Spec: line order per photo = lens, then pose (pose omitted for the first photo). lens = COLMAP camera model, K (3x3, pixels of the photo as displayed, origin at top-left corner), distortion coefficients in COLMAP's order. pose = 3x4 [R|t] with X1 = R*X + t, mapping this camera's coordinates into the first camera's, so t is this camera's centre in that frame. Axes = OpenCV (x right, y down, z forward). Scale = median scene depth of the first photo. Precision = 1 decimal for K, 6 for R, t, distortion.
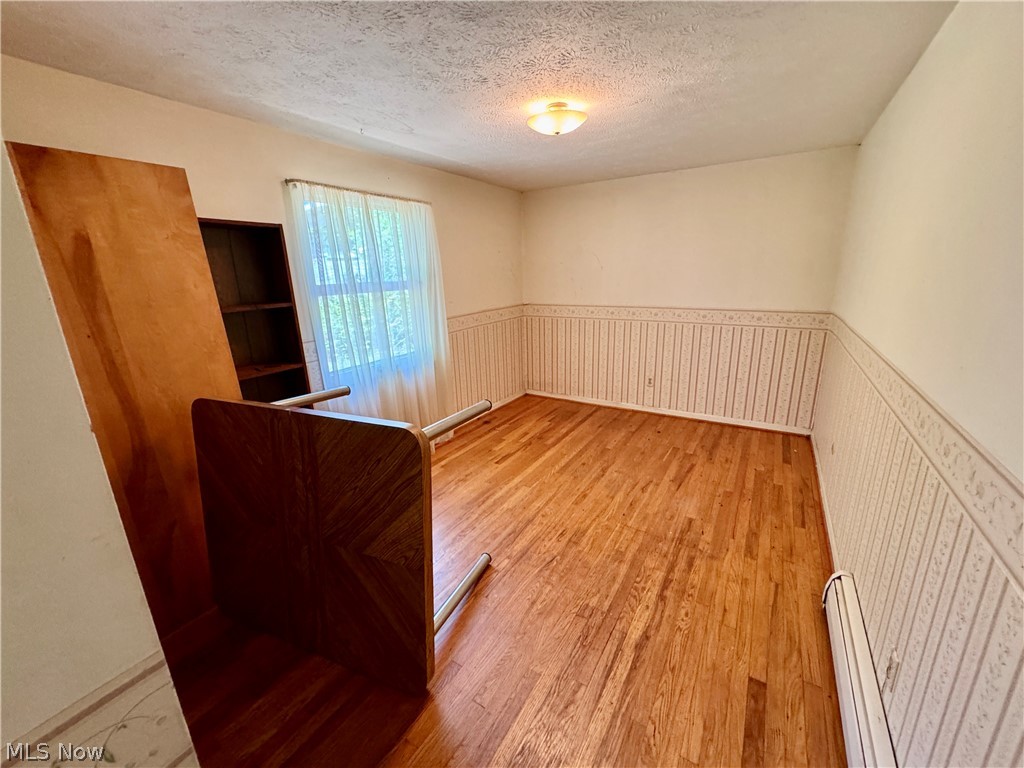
lens RADIAL K [[414.9, 0, 512.0], [0, 414.9, 384.0], [0, 0, 1]] dist [-0.001536, -0.000078]
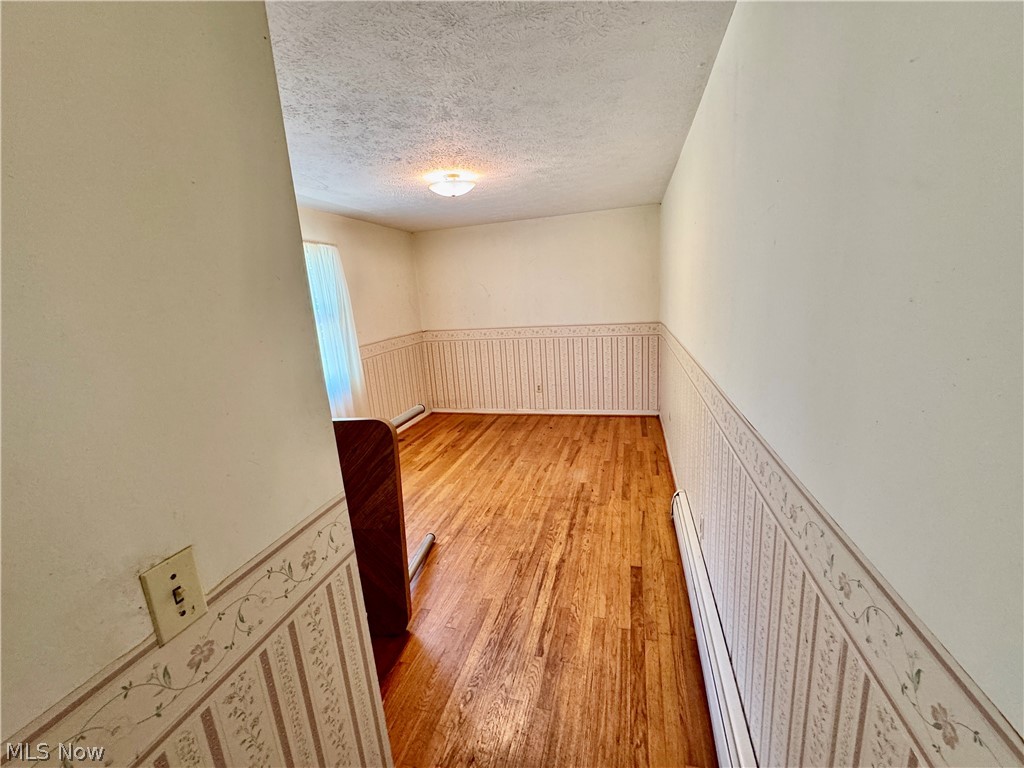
lens RADIAL K [[414.9, 0, 512.0], [0, 414.9, 384.0], [0, 0, 1]] dist [-0.001536, -0.000078]
pose [[0.958878, -0.093943, 0.267819, -0.101393], [0.111568, 0.992430, -0.051334, 0.058696], [-0.260969, 0.079103, 0.962101, -0.218017]]
